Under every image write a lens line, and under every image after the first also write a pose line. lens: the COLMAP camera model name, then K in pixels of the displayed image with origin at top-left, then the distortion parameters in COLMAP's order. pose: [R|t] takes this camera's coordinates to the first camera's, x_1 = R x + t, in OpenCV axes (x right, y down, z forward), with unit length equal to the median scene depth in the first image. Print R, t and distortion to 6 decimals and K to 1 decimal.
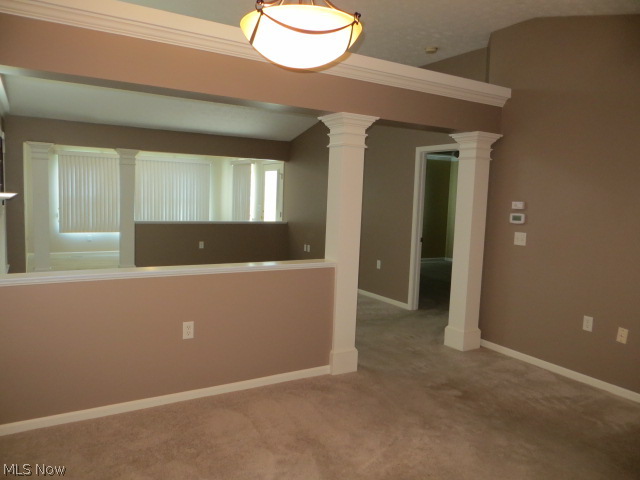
lens RADIAL K [[483.3, 0, 320.0], [0, 483.3, 240.0], [0, 0, 1]] dist [0.000540, -0.000926]
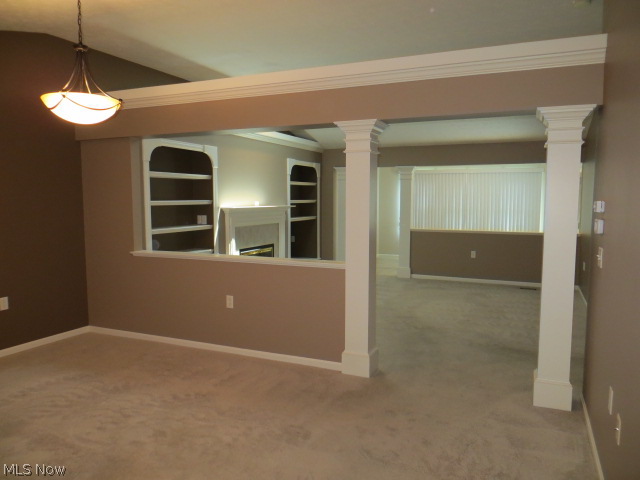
lens RADIAL K [[483.3, 0, 320.0], [0, 483.3, 240.0], [0, 0, 1]] dist [0.000540, -0.000926]
pose [[0.574312, 0.037711, -0.817768, 0.407642], [-0.060877, 0.998140, 0.003276, -0.003489], [0.816370, 0.047902, 0.575539, 0.169650]]
